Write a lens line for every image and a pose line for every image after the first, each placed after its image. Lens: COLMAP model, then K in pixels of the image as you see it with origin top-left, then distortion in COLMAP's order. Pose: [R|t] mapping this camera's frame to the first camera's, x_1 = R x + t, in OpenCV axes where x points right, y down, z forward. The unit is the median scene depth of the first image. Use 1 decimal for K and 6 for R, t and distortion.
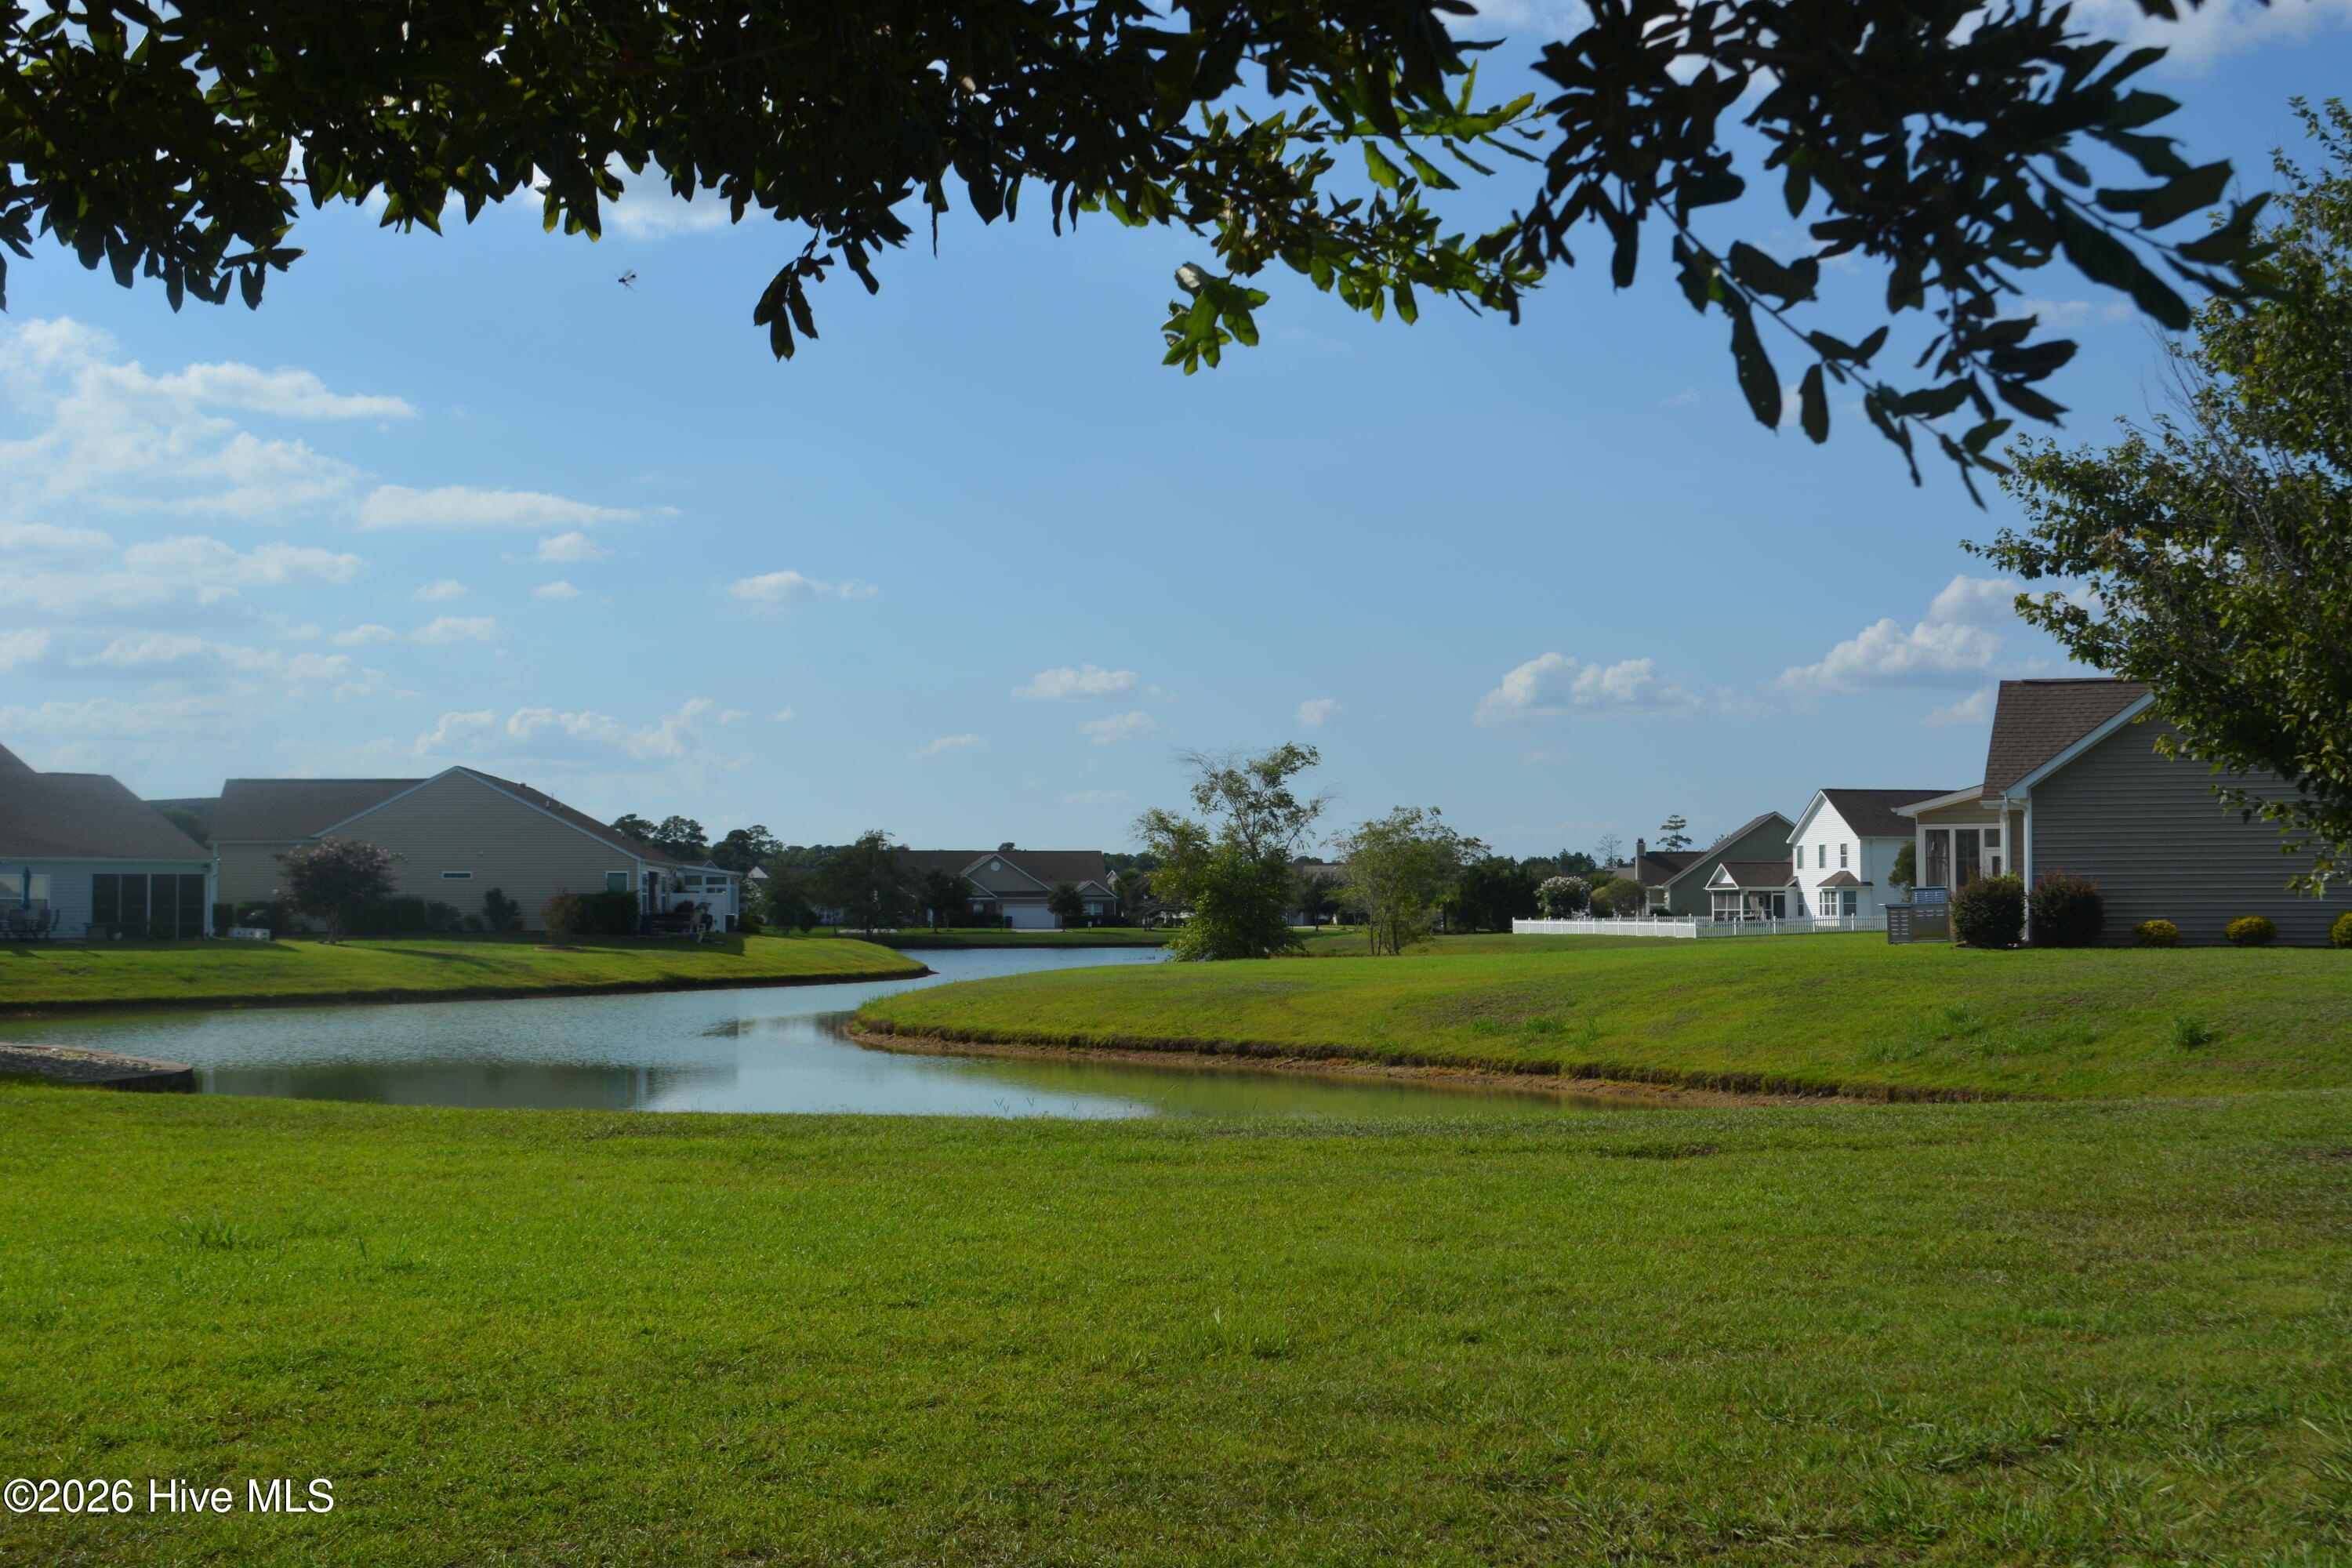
lens RADIAL K [[3232.1, 0, 1176.0], [0, 3232.1, 784.0], [0, 0, 1]] dist [-0.015764, -0.006409]
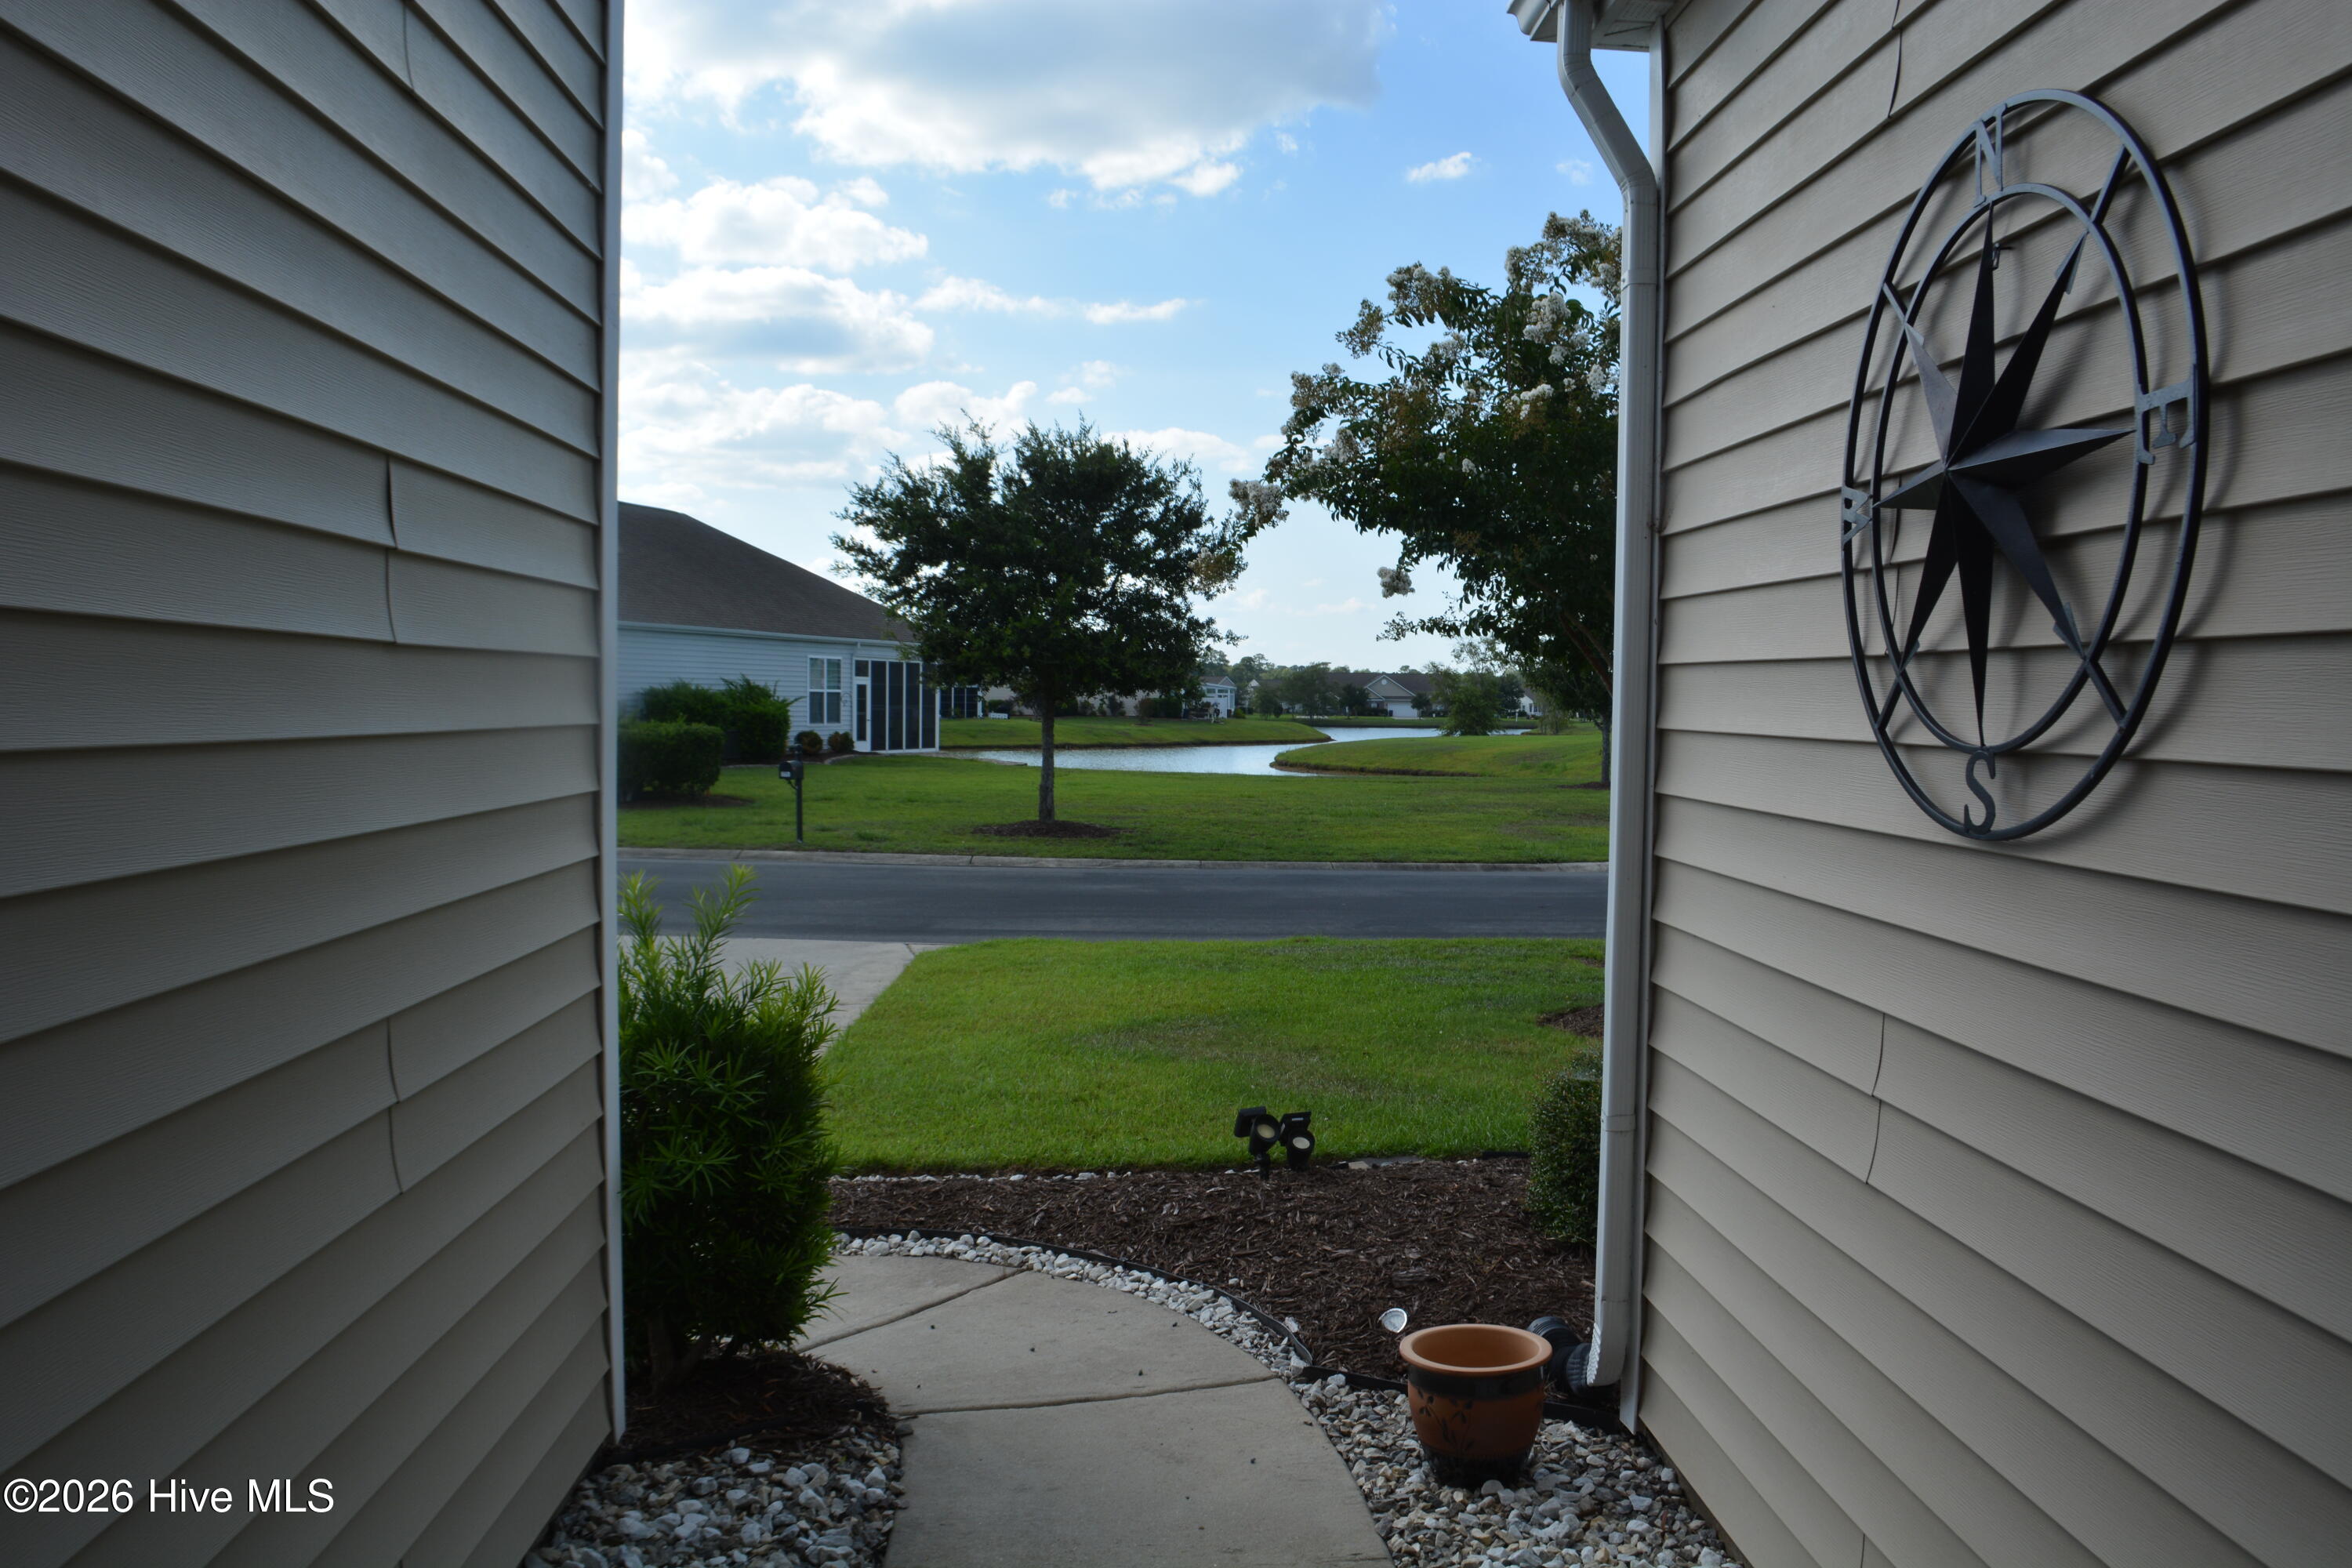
lens RADIAL K [[1868.6, 0, 1176.0], [0, 1868.6, 784.0], [0, 0, 1]] dist [-0.055382, -0.004623]
pose [[0.985060, 0.020042, -0.171041, 0.027196], [-0.006002, 0.996597, 0.082214, -0.007769], [0.172107, -0.079959, 0.981828, -0.135166]]
